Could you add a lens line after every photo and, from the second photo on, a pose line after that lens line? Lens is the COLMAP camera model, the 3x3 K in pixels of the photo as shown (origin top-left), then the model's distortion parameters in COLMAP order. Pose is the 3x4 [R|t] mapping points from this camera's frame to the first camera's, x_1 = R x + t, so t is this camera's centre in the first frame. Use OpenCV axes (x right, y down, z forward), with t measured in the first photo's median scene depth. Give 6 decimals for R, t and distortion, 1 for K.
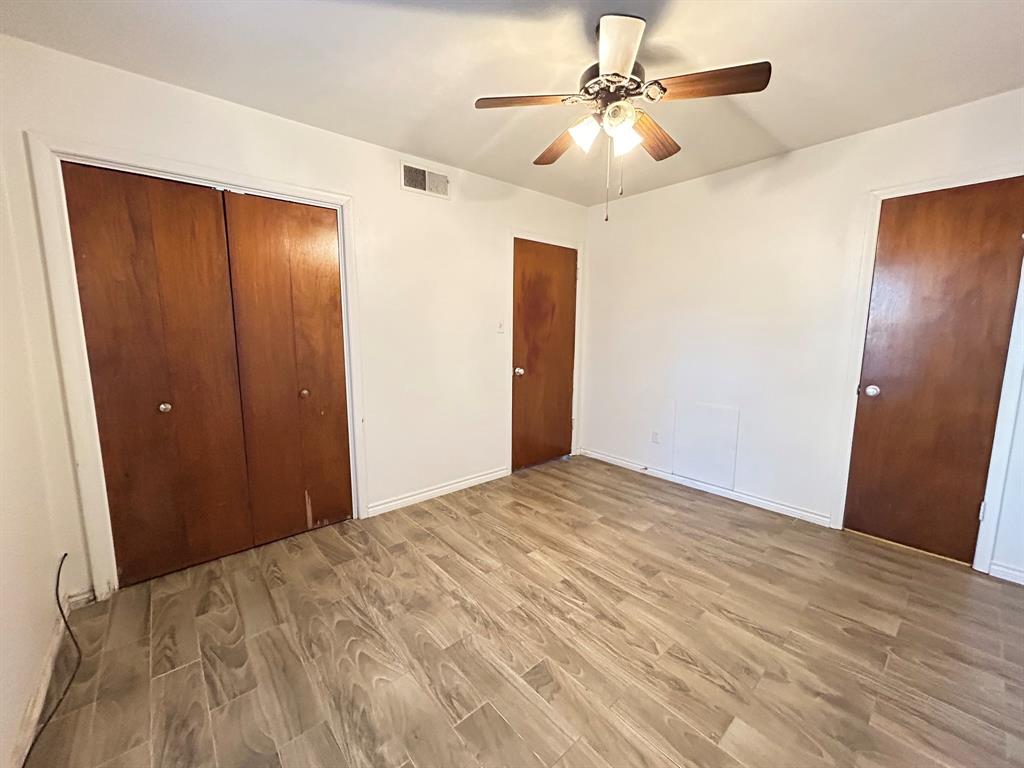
lens RADIAL K [[411.8, 0, 511.6], [0, 411.8, 383.2], [0, 0, 1]] dist [0.002105, 0.001291]
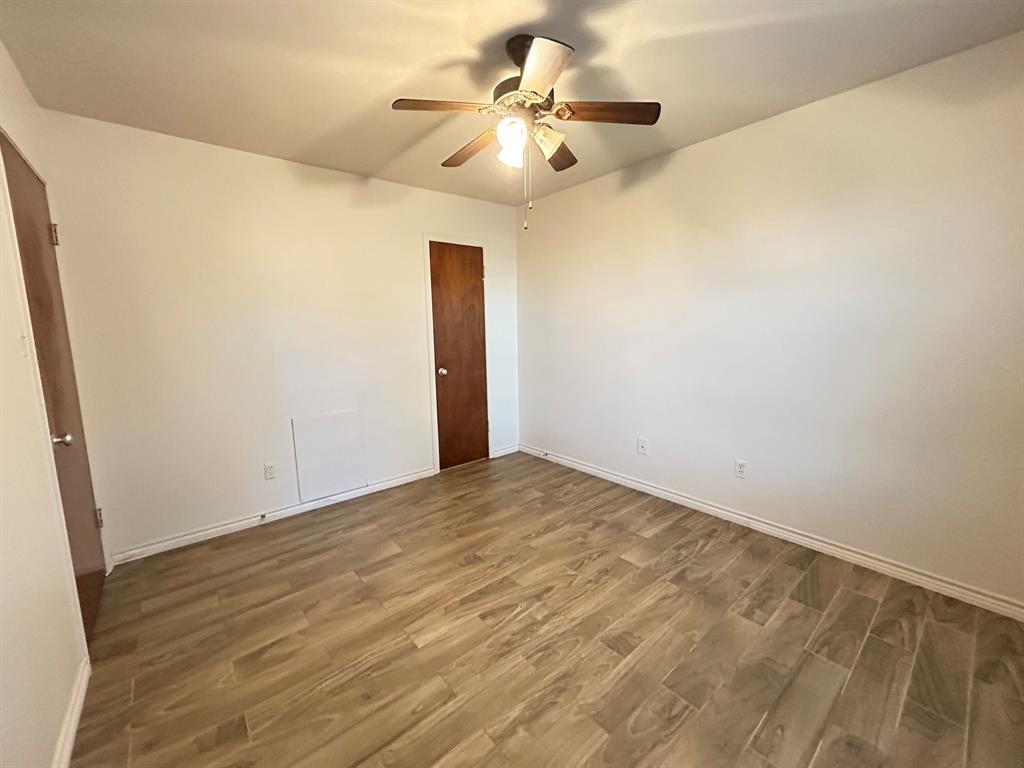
lens RADIAL K [[411.8, 0, 511.4], [0, 411.8, 381.0], [0, 0, 1]] dist [0.002105, 0.001291]
pose [[0.017672, -0.139714, 0.990034, -0.637709], [0.154334, 0.978703, 0.135360, -0.119643], [-0.987861, 0.150404, 0.038858, 0.778517]]
